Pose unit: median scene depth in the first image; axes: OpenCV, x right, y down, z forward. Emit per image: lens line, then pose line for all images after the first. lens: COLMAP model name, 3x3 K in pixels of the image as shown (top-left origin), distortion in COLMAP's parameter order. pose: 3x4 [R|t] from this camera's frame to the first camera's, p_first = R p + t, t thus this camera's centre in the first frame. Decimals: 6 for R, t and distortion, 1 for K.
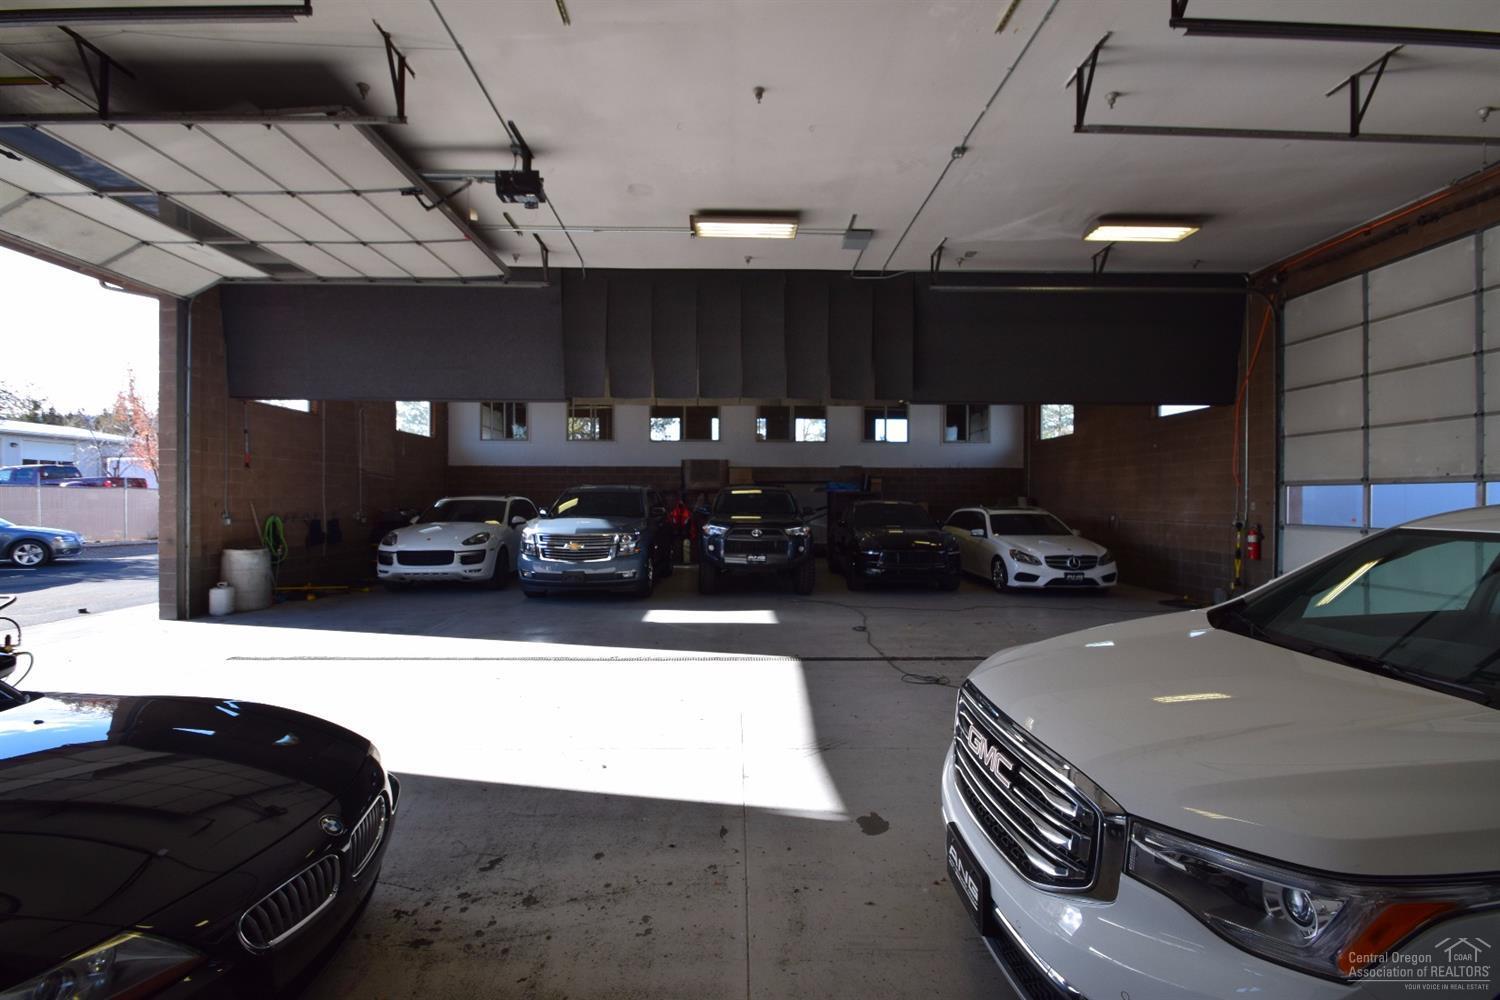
lens RADIAL K [[656.7, 0, 747.7], [0, 656.7, 496.3], [0, 0, 1]] dist [0.002316, -0.008840]
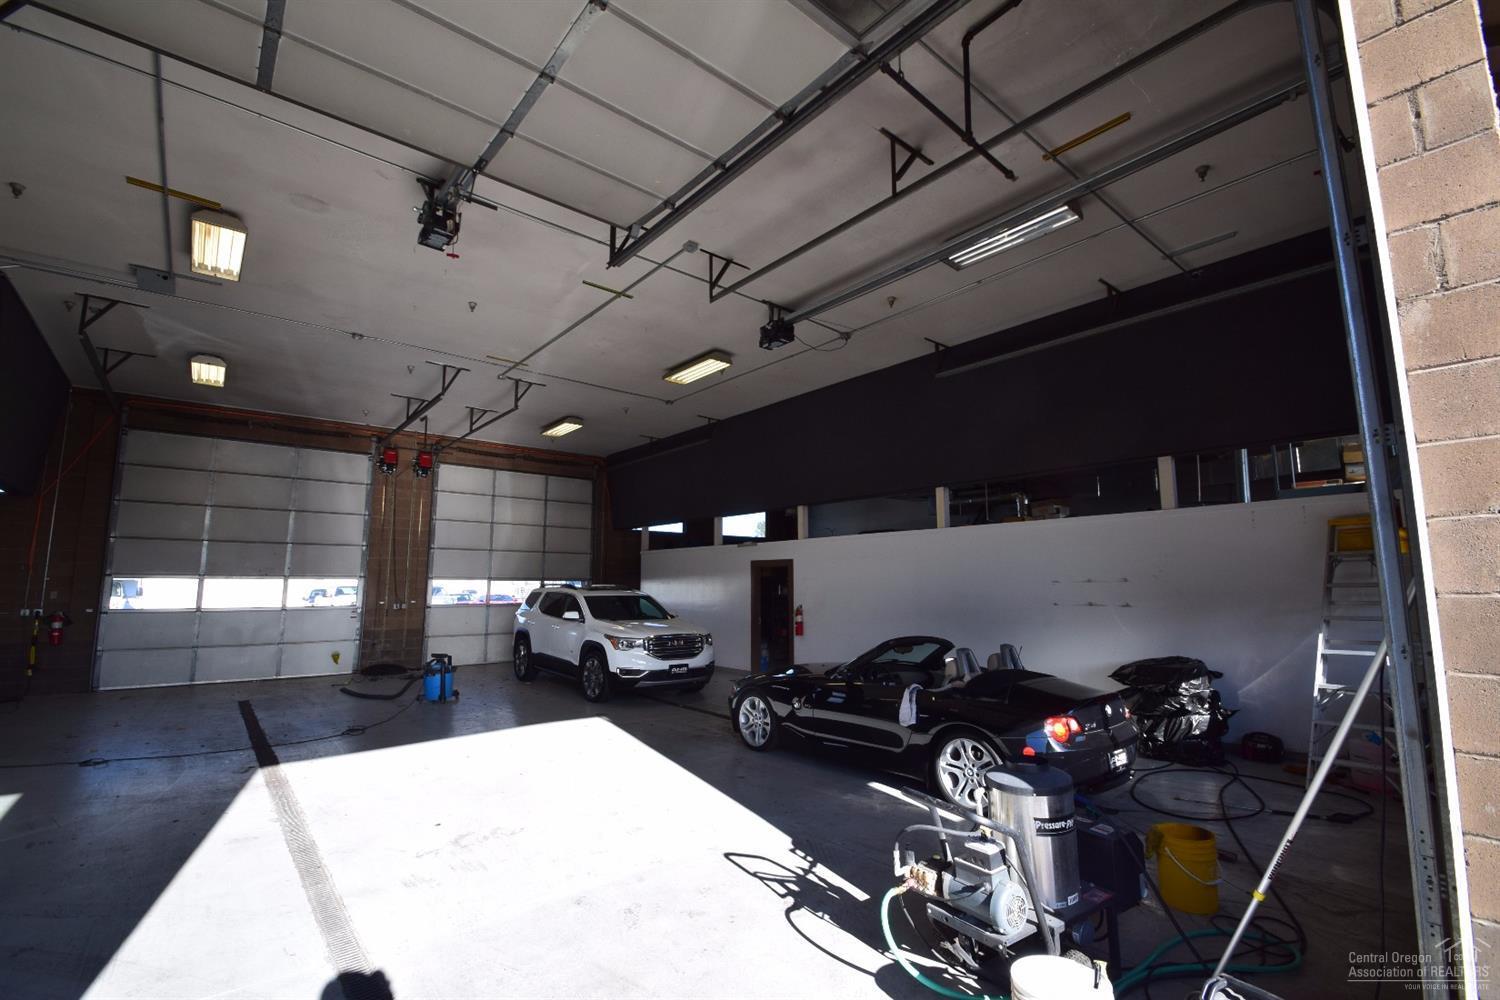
lens RADIAL K [[656.7, 0, 744.4], [0, 656.7, 499.7], [0, 0, 1]] dist [0.002316, -0.008840]
pose [[-0.623457, 0.105282, 0.774737, -0.891956], [0.004852, 0.991394, -0.130820, 0.004793], [-0.781843, -0.077801, -0.618602, 0.865291]]
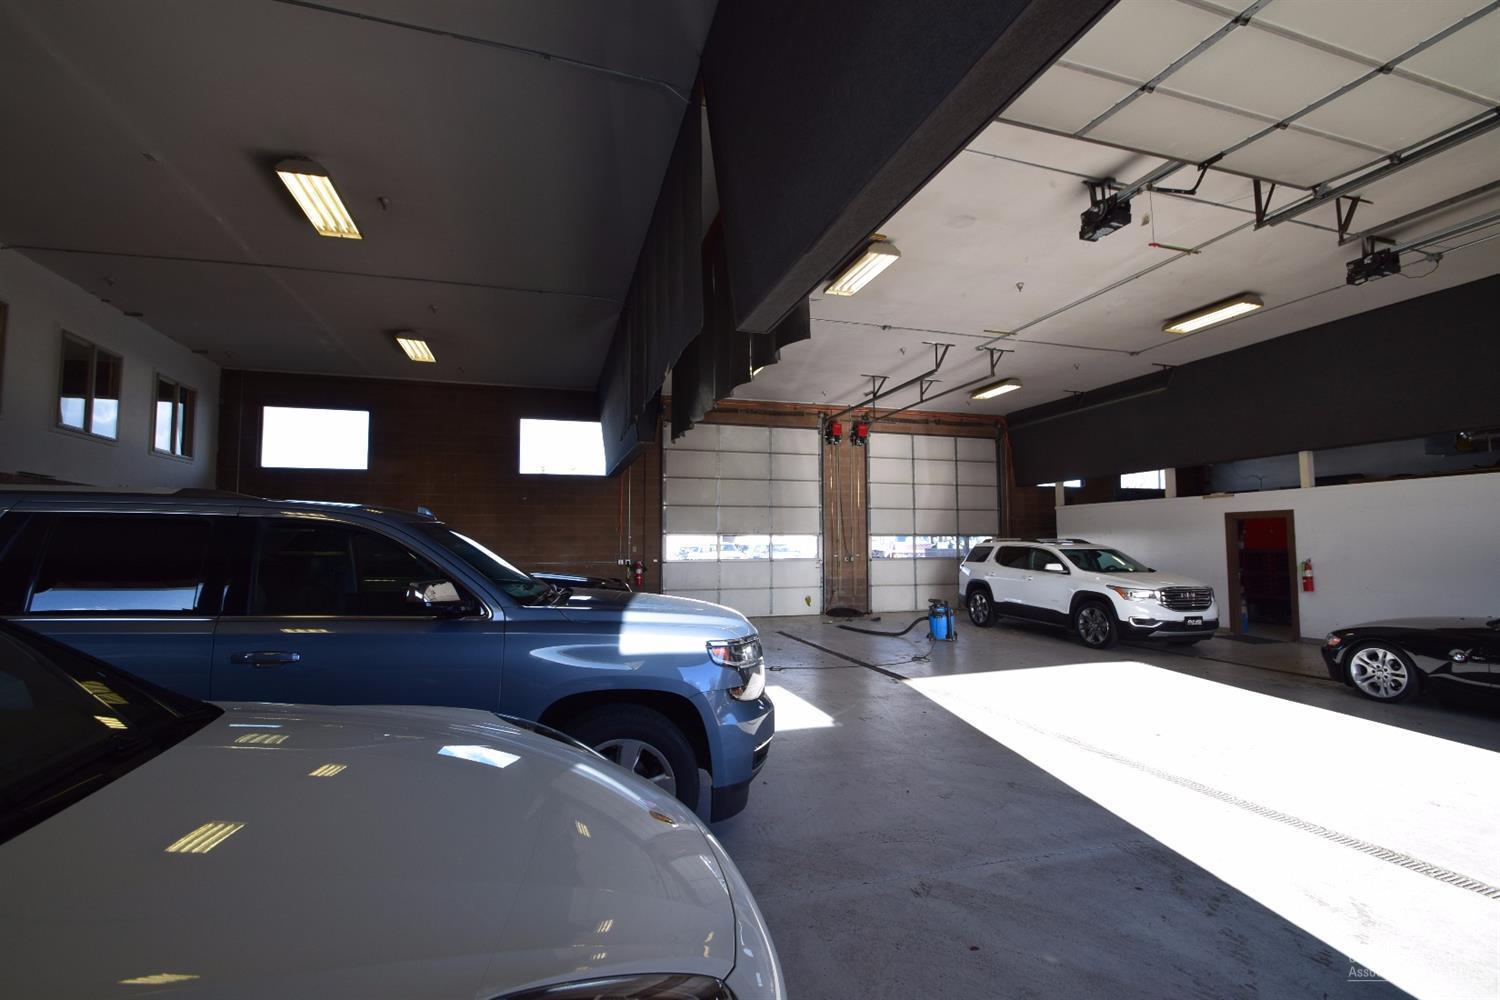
lens RADIAL K [[656.7, 0, 748.0], [0, 656.7, 504.0], [0, 0, 1]] dist [0.002316, -0.008840]
pose [[-0.268318, 0.063615, 0.961228, -0.813364], [0.007145, 0.997921, -0.064049, 0.010540], [-0.963304, -0.010318, -0.268215, 1.274030]]
